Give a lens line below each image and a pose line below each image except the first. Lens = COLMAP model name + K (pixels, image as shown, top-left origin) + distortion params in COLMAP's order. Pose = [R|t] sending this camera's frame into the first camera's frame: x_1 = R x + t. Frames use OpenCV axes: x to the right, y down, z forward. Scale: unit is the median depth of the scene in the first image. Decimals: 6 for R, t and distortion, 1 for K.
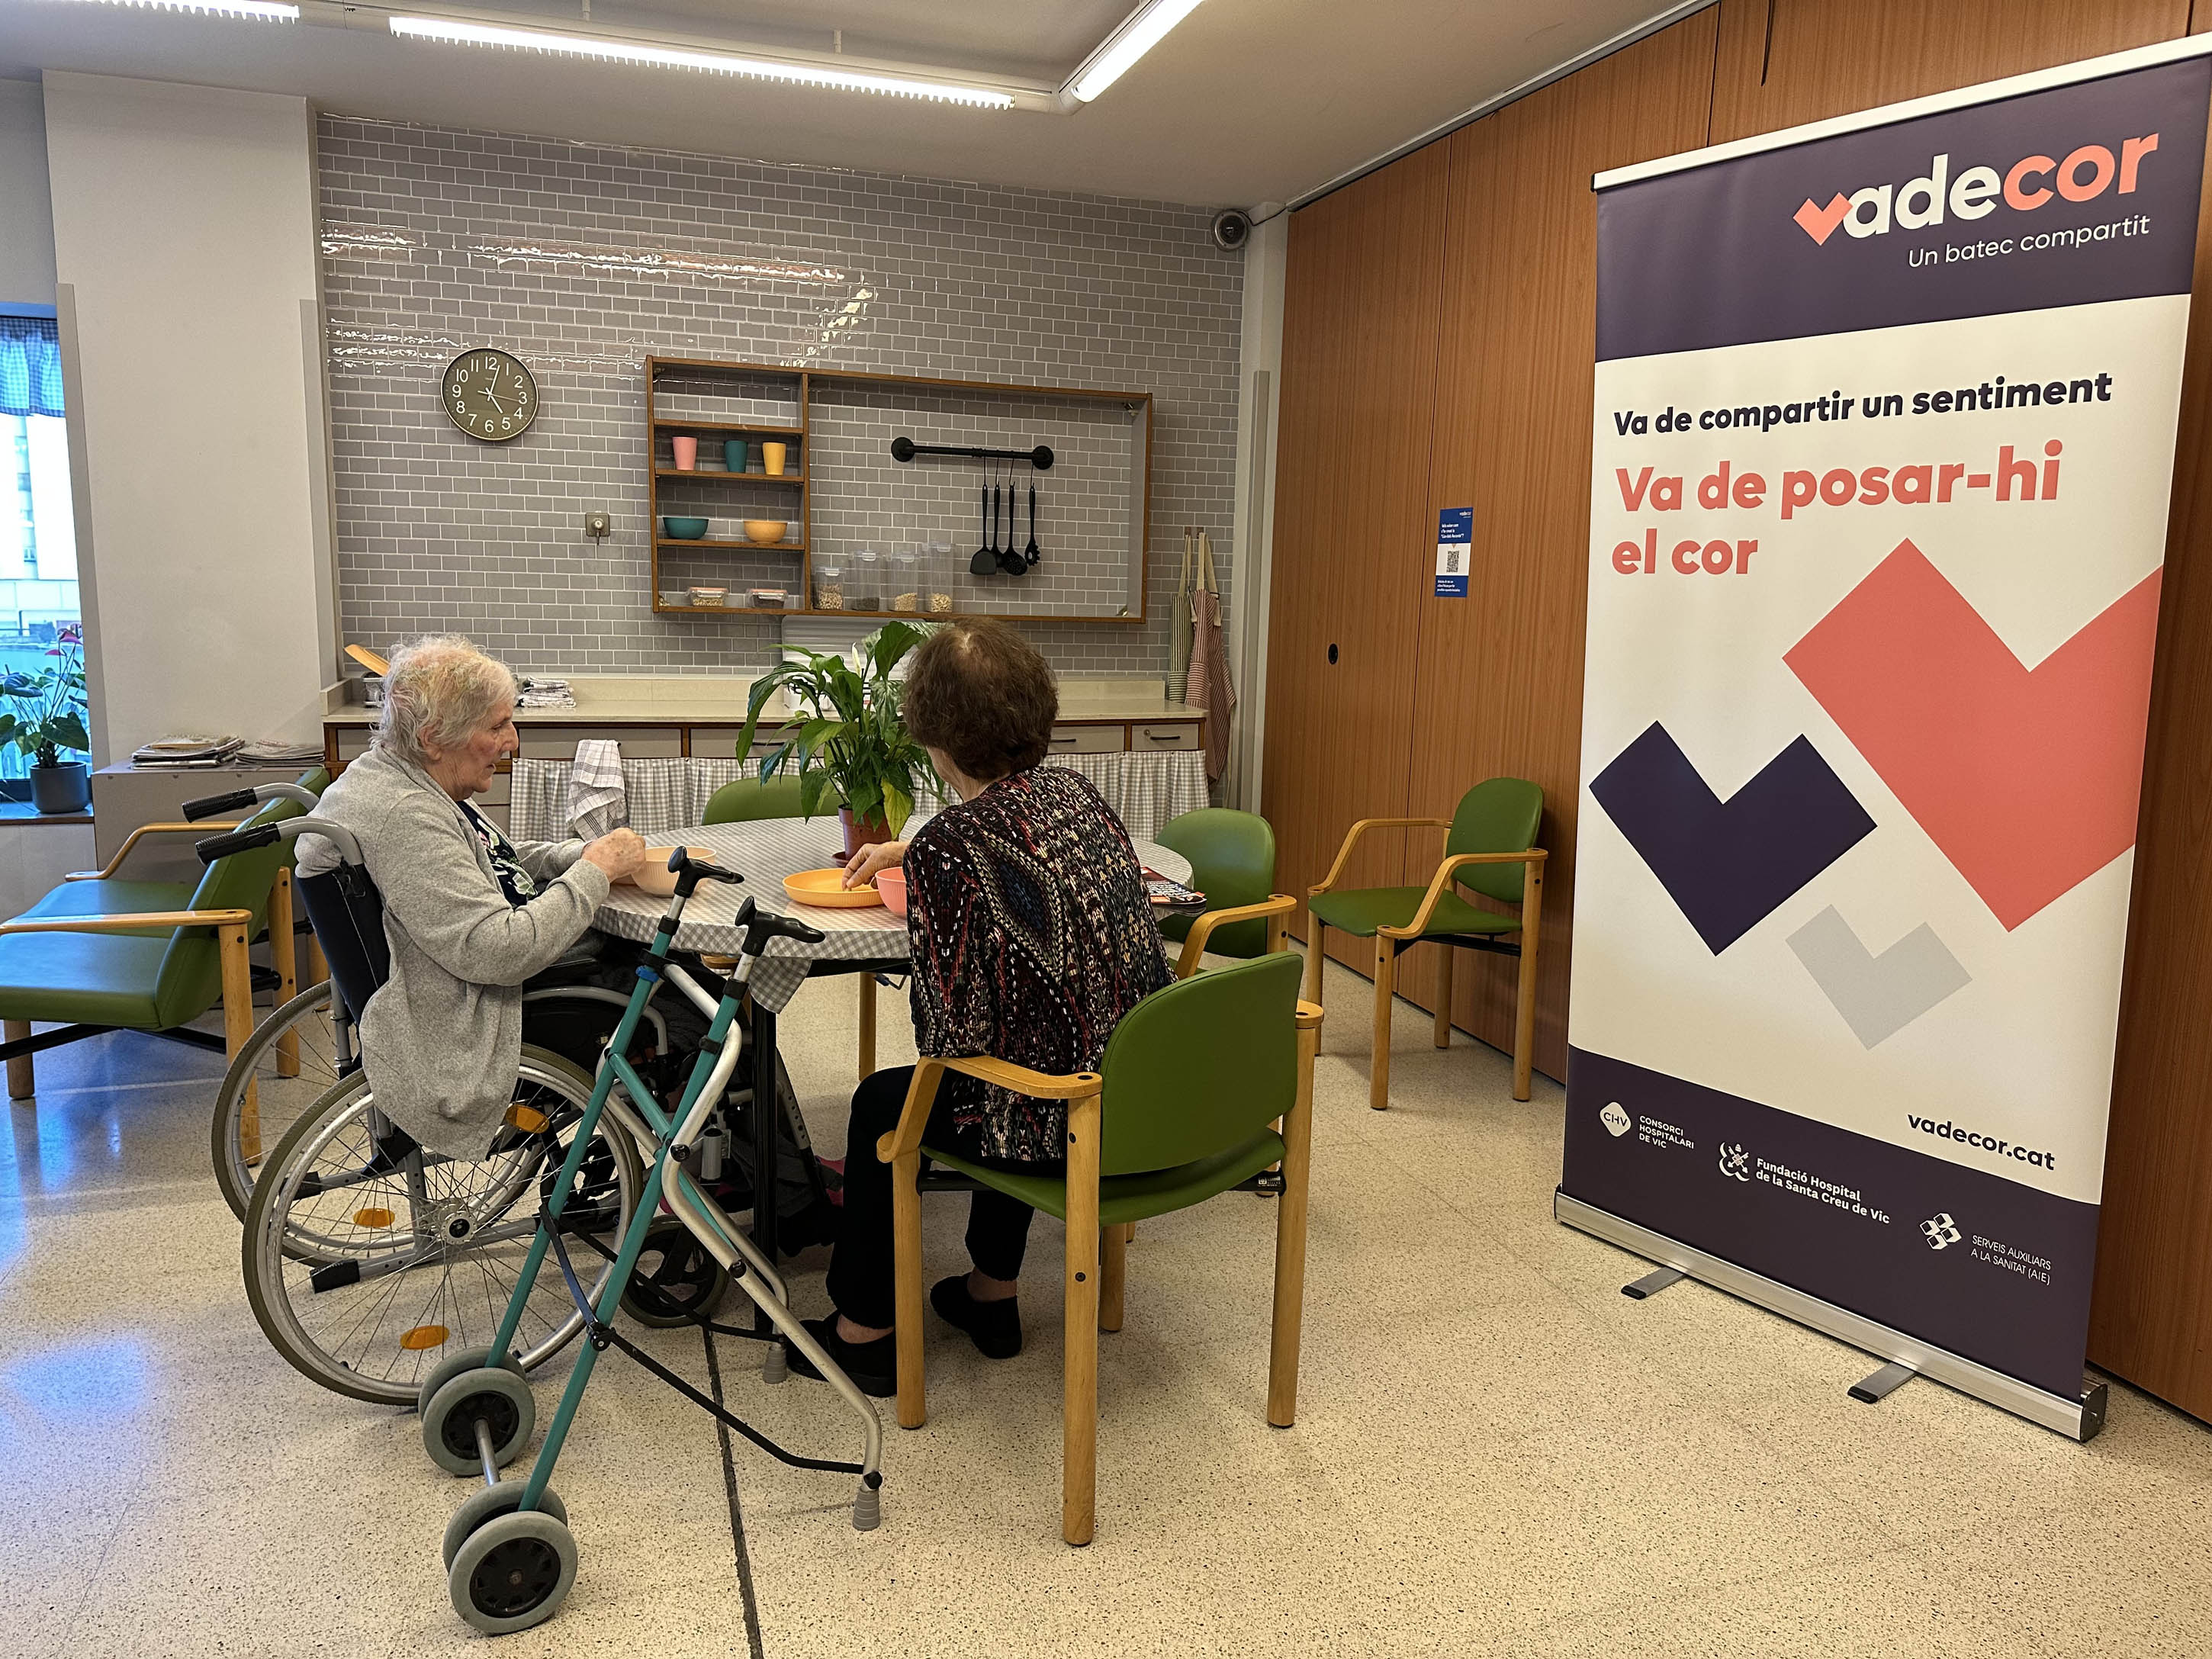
lens RADIAL K [[1569.4, 0, 1116.9], [0, 1569.4, 818.9], [0, 0, 1]] dist [0.047946, -0.029763]
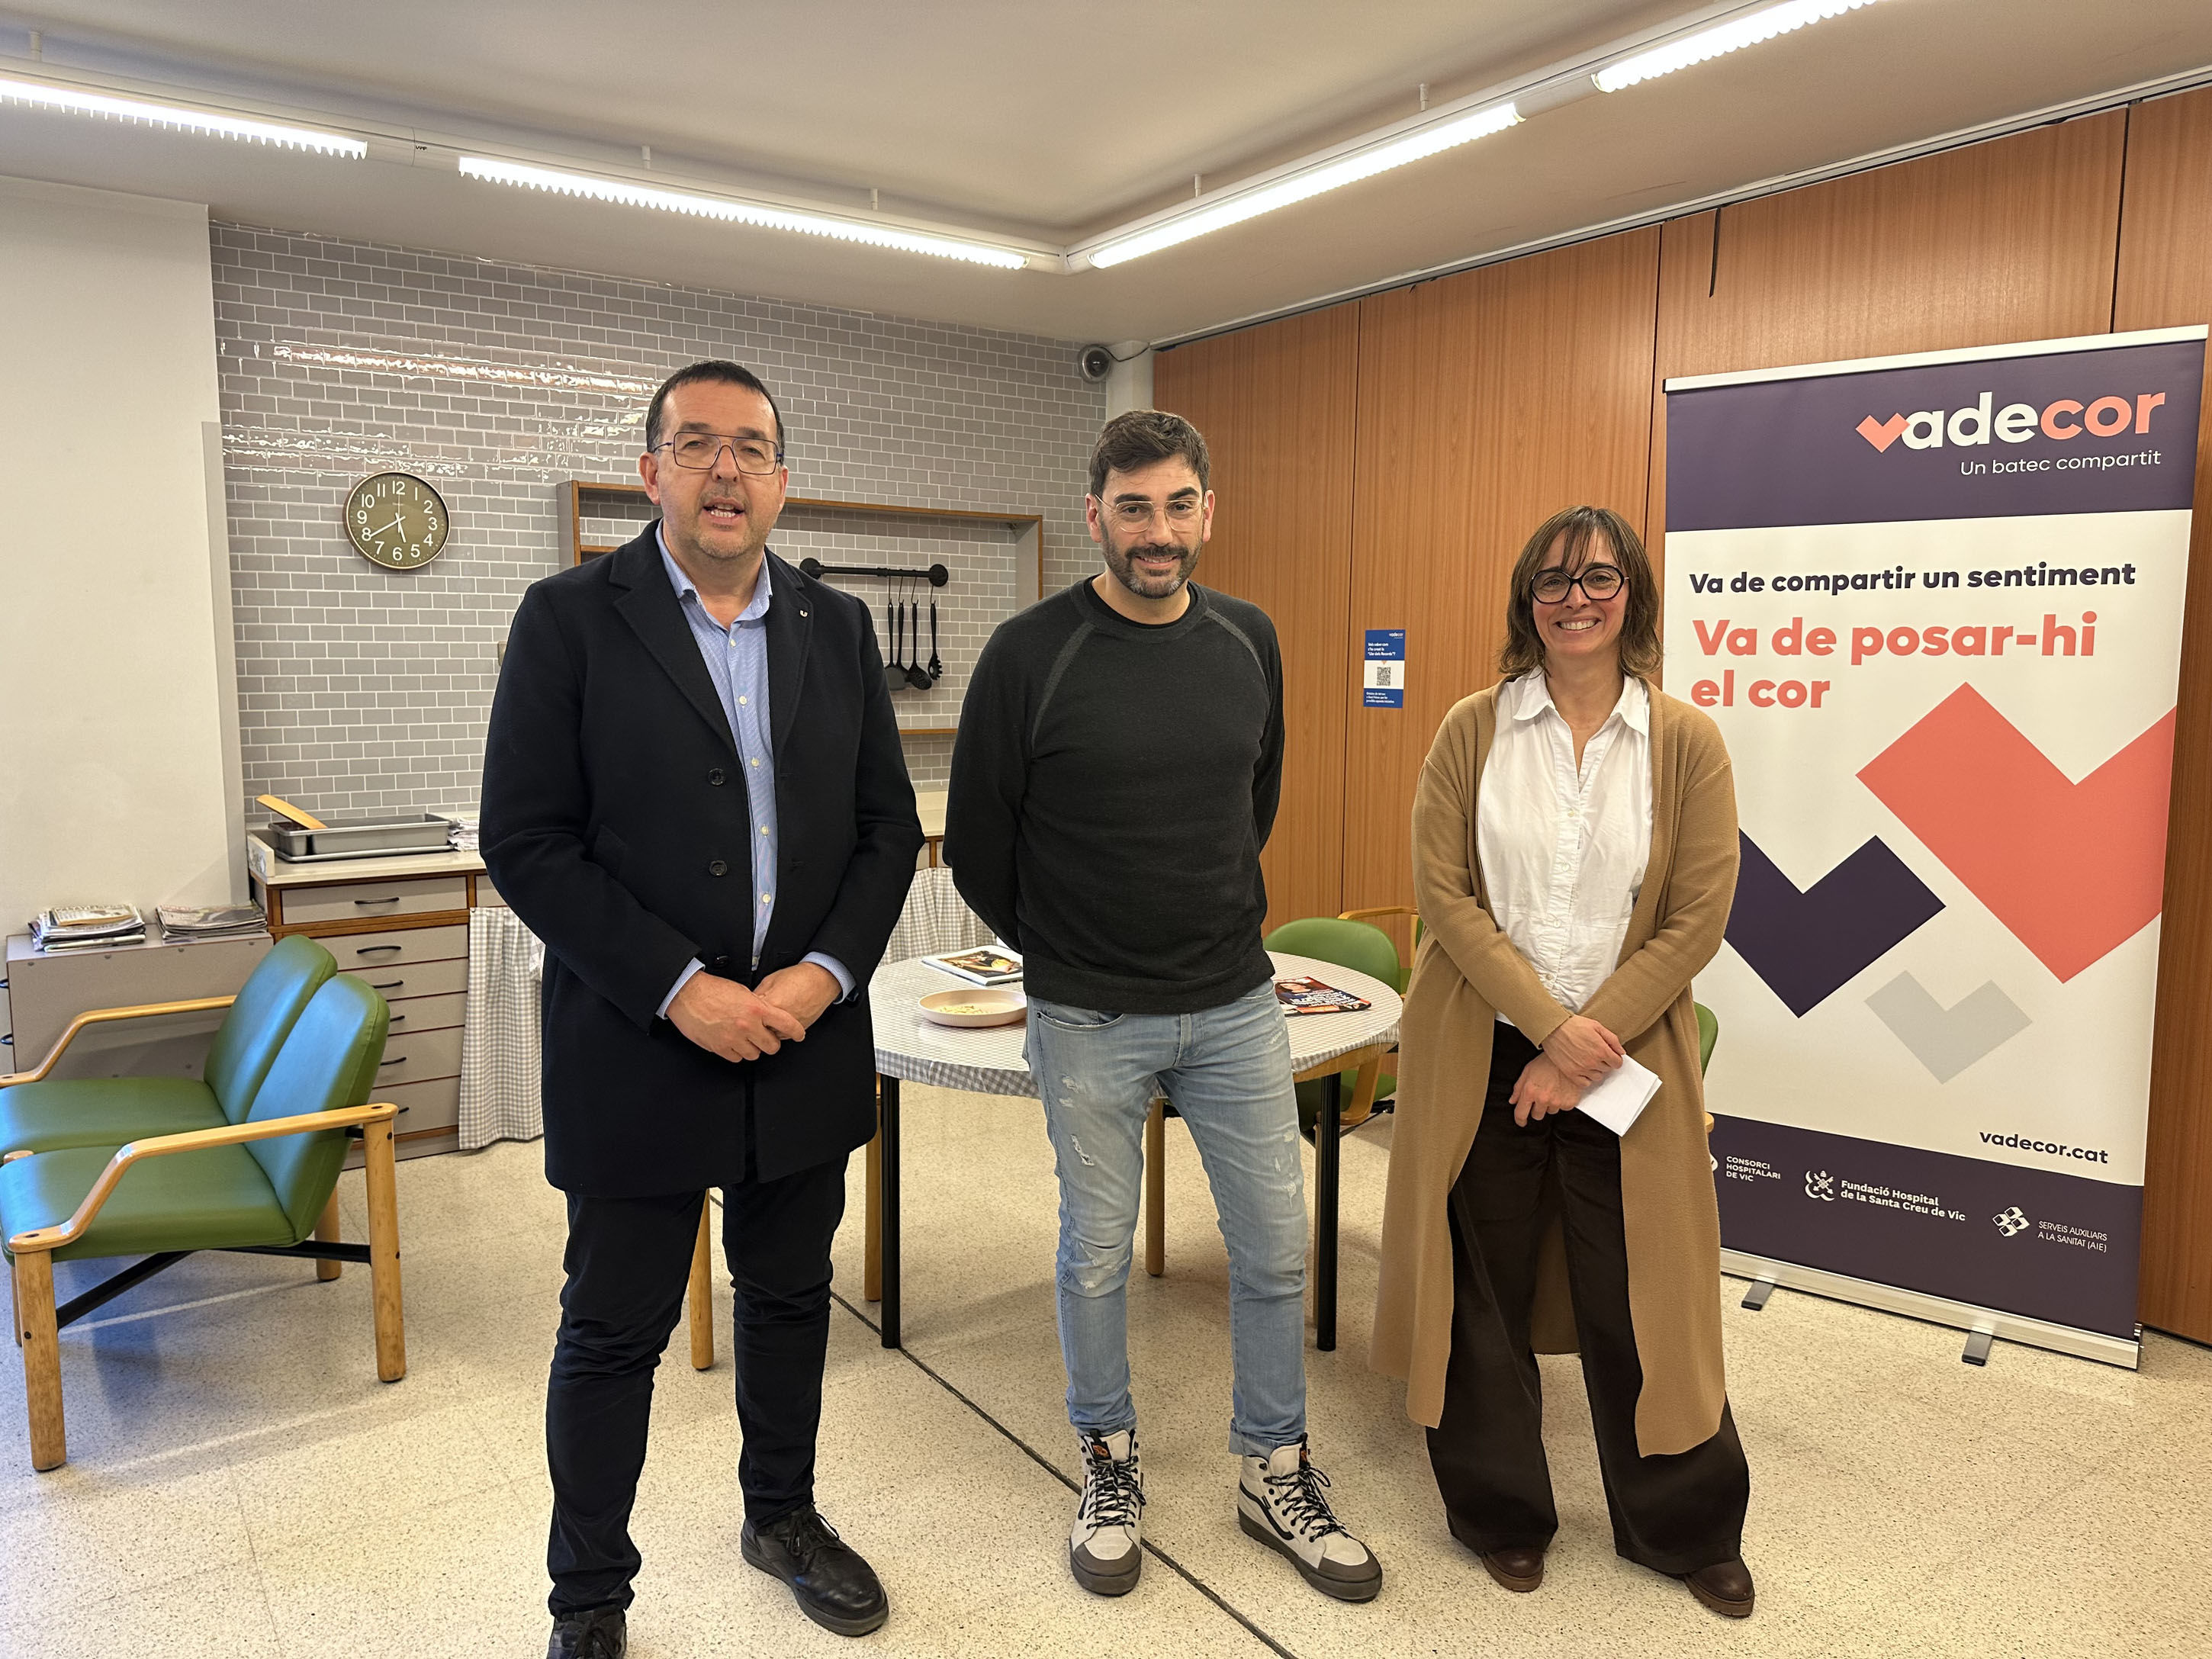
lens RADIAL K [[1569.4, 0, 1094.4], [0, 1569.4, 828.6], [0, 0, 1]] dist [0.047946, -0.029763]
pose [[0.954870, -0.054668, 0.291949, -0.487686], [0.063798, 0.997724, -0.021836, -0.066598], [-0.290091, 0.039476, 0.956185, -0.015342]]
